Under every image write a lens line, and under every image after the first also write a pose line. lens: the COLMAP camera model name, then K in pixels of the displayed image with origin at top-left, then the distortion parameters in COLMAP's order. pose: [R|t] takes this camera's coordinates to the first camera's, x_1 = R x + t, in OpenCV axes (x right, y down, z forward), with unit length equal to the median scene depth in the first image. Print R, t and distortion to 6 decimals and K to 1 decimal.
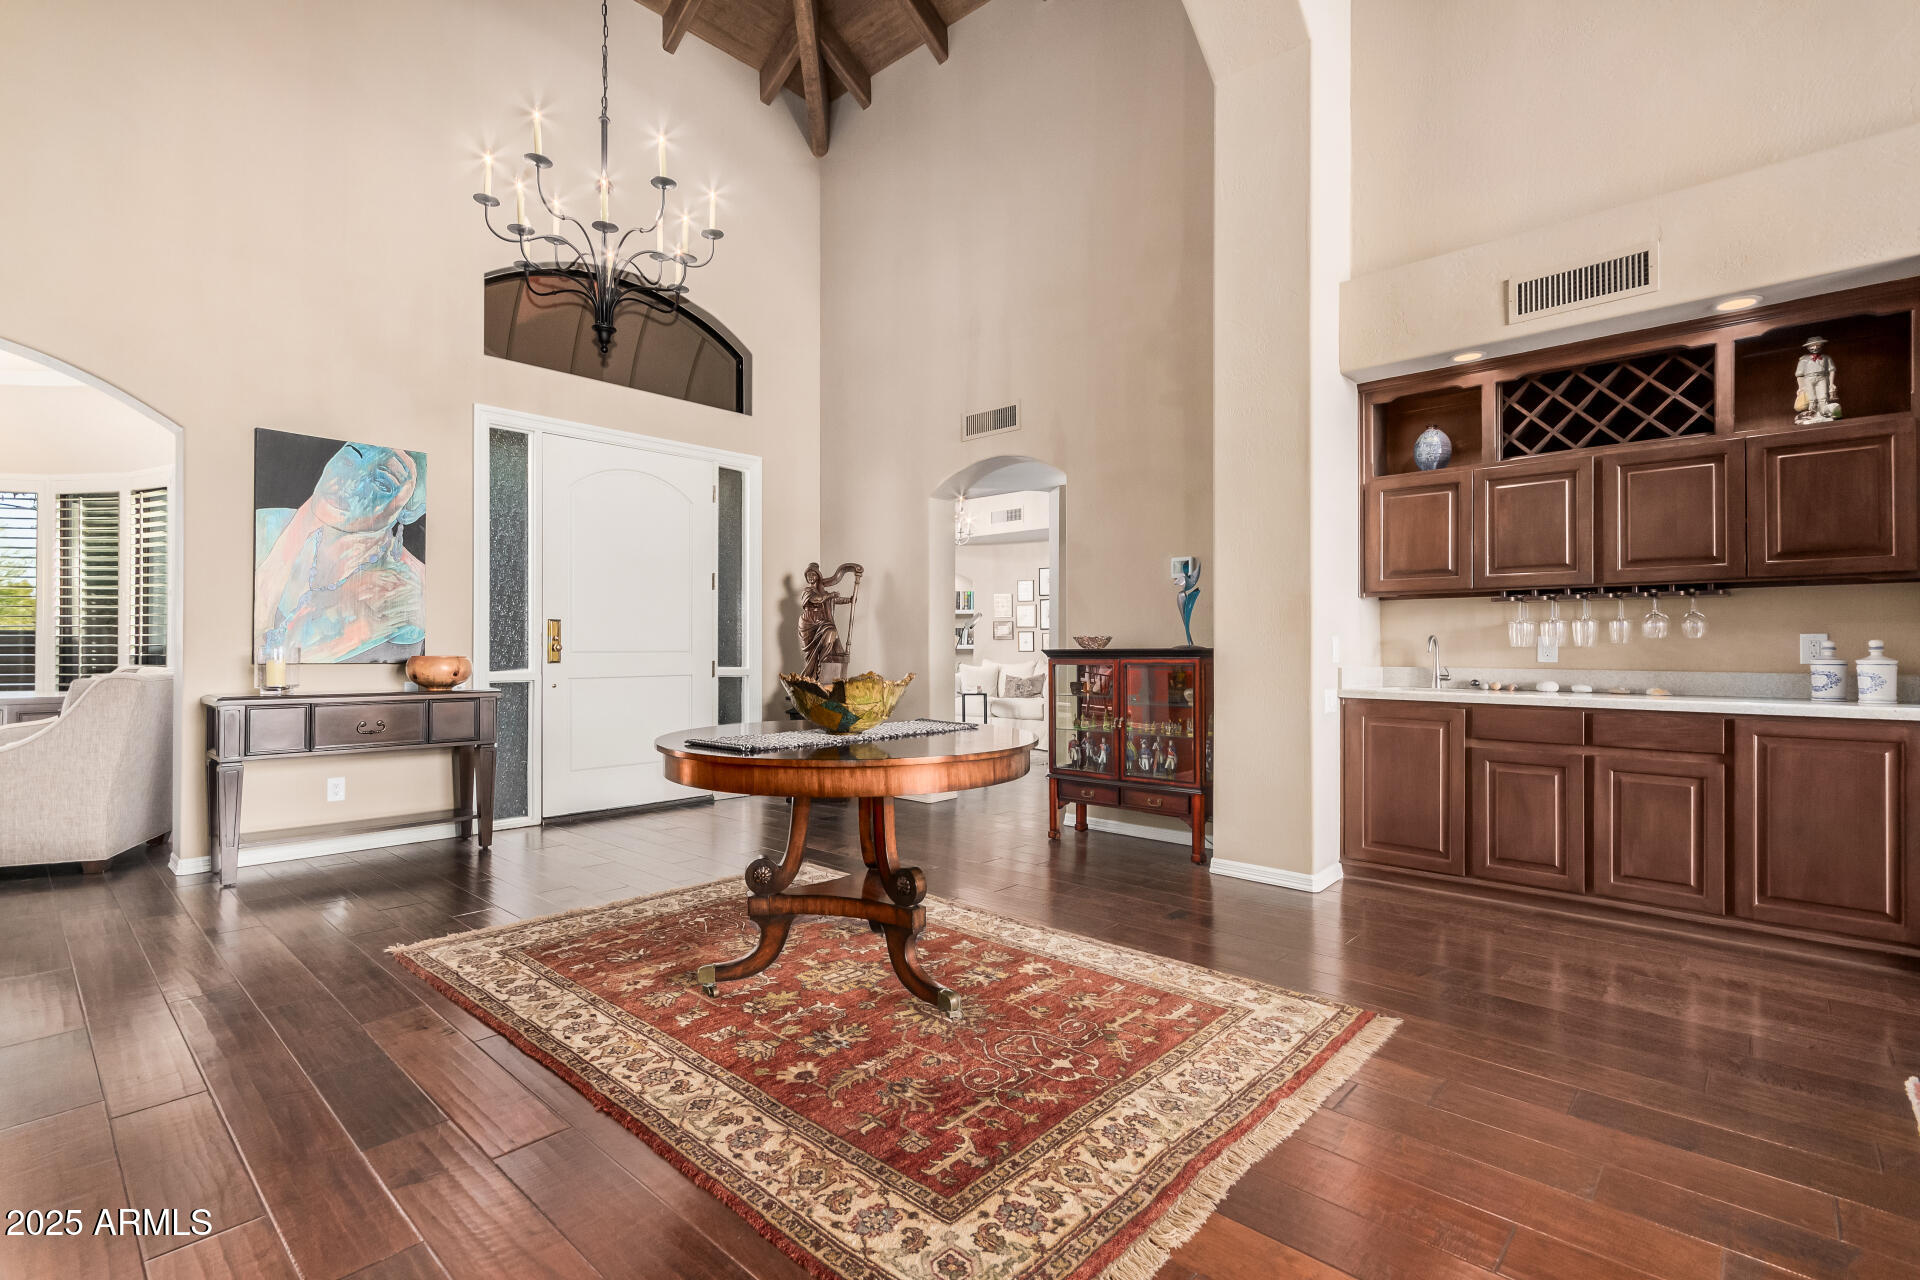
lens RADIAL K [[894.7, 0, 960.3], [0, 894.7, 641.3], [0, 0, 1]] dist [-0.003426, 0.001228]
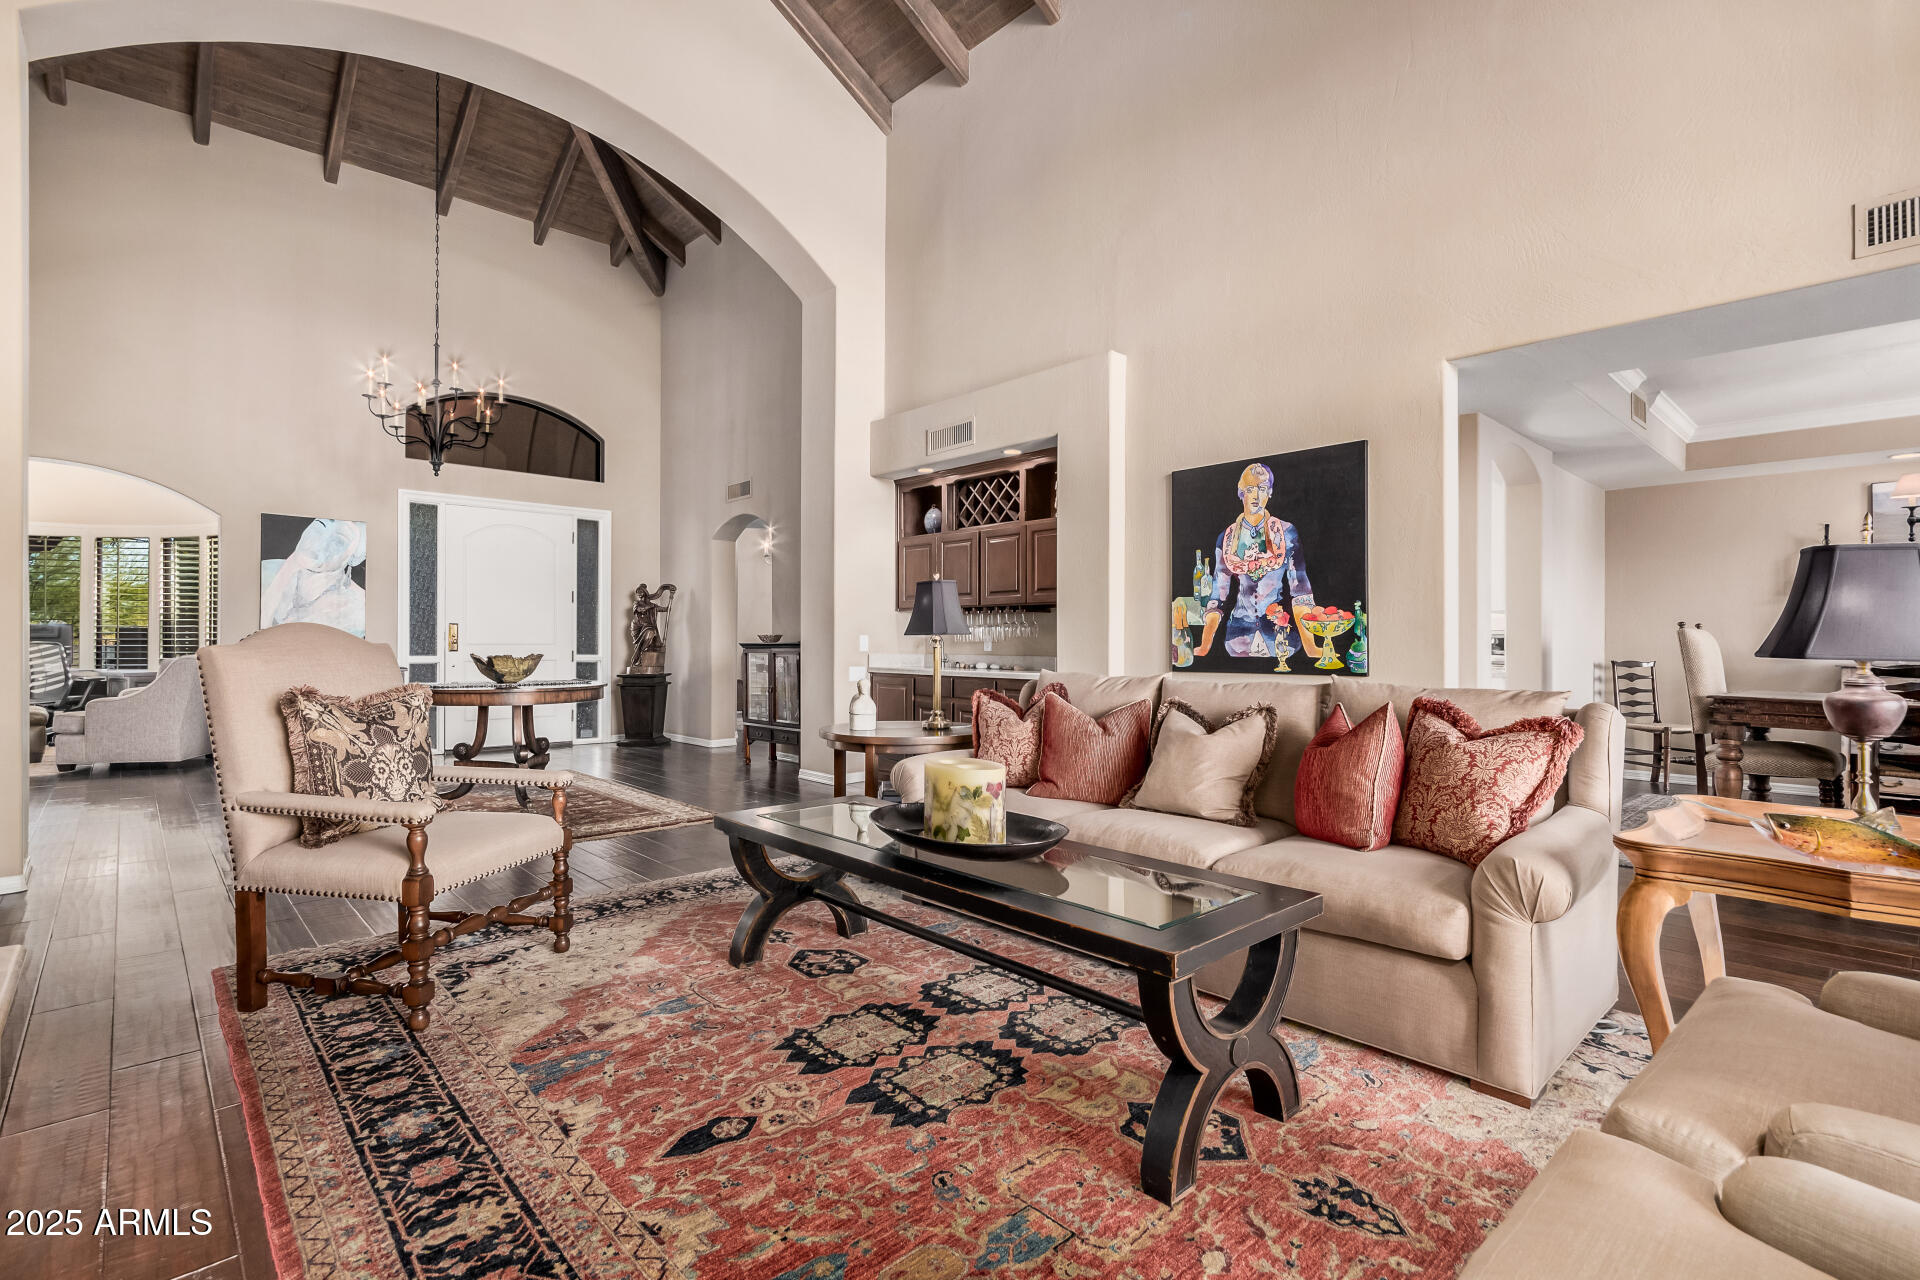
lens RADIAL K [[894.7, 0, 958.1], [0, 894.7, 638.5], [0, 0, 1]] dist [-0.003426, 0.001228]
pose [[0.997138, 0.001862, -0.075582, 0.554119], [-0.001738, 0.999997, 0.001701, -0.001975], [0.075584, -0.001564, 0.997138, -0.501278]]
